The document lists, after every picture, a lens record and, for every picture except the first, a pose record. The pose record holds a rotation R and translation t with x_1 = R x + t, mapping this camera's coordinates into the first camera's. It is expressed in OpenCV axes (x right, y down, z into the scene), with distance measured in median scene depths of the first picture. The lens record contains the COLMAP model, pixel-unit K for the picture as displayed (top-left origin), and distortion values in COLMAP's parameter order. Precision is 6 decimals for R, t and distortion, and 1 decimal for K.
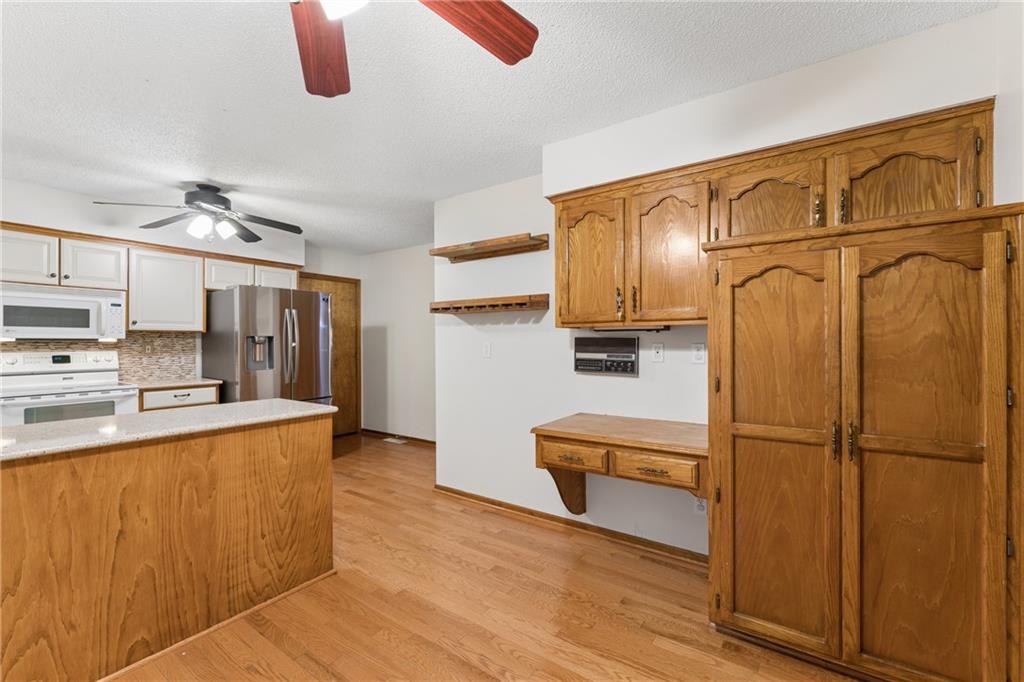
lens RADIAL K [[436.3, 0, 514.2], [0, 436.3, 342.5], [0, 0, 1]] dist [-0.004836, 0.001618]
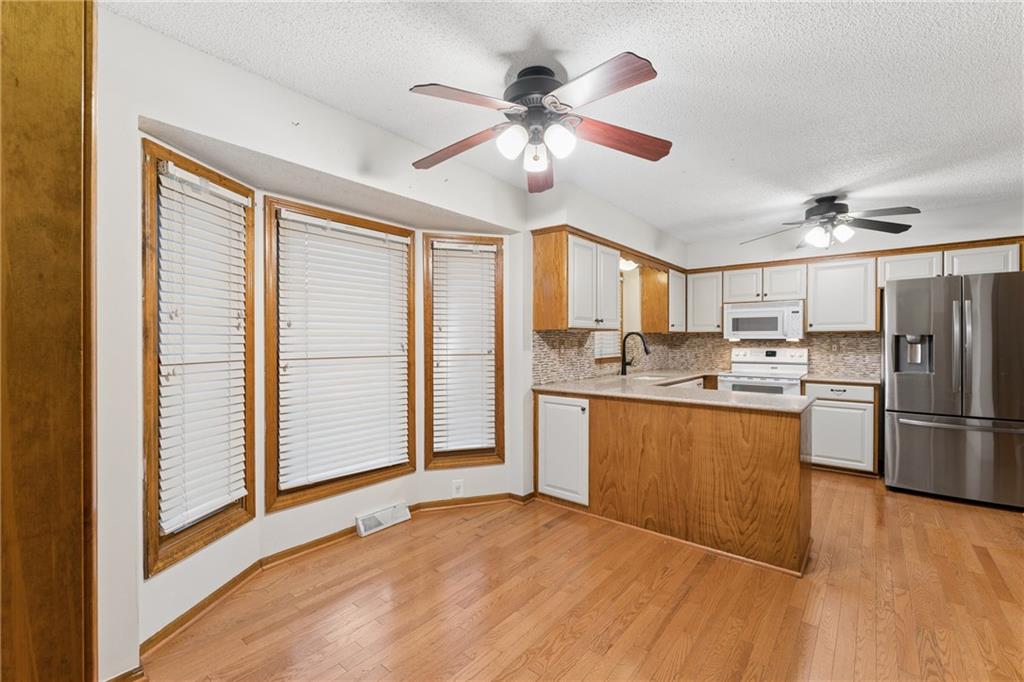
lens RADIAL K [[436.3, 0, 512.6], [0, 436.3, 342.9], [0, 0, 1]] dist [-0.004836, 0.001618]
pose [[-0.081426, 0.005279, -0.996665, 0.469204], [-0.002739, 0.999981, 0.005520, -0.001711], [0.996676, 0.003179, -0.081410, 0.329371]]
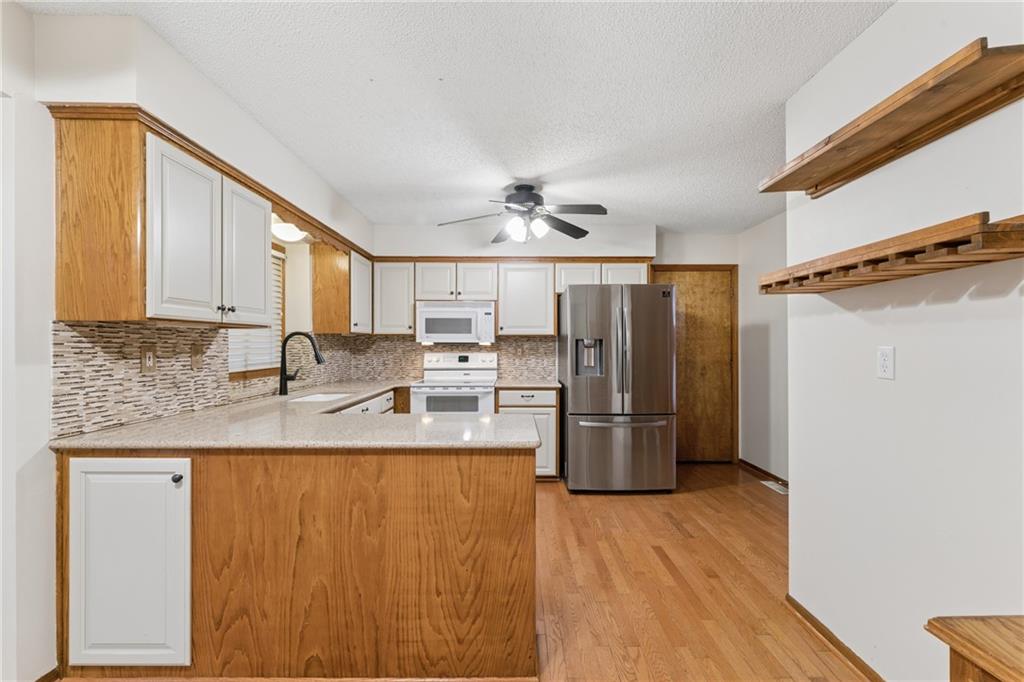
lens RADIAL K [[436.3, 0, 513.5], [0, 436.3, 345.8], [0, 0, 1]] dist [-0.004836, 0.001618]
pose [[0.575372, 0.001366, -0.817891, 0.093881], [-0.002786, 0.999996, -0.000290, 0.000512], [0.817887, 0.002445, 0.575374, 0.439505]]
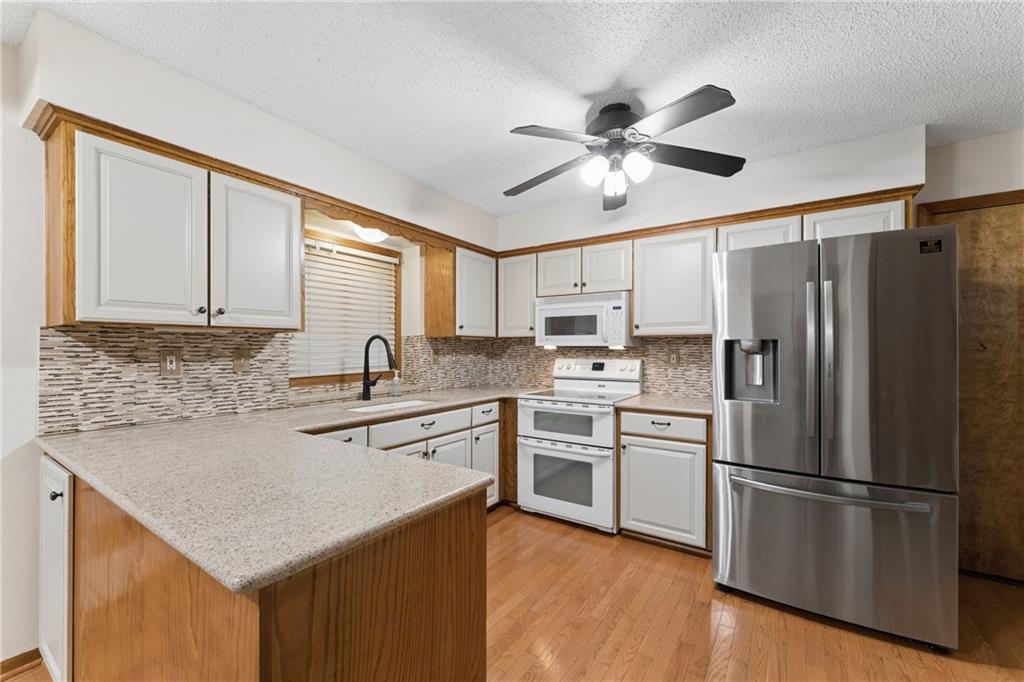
lens RADIAL K [[413.9, 0, 514.2], [0, 413.9, 348.8], [0, 0, 1]] dist [0.001442, -0.001202]
pose [[0.023912, -0.000015, -0.999714, -0.094207], [-0.004519, 0.999990, -0.000123, -0.002291], [0.999704, 0.004521, 0.023912, 0.886250]]
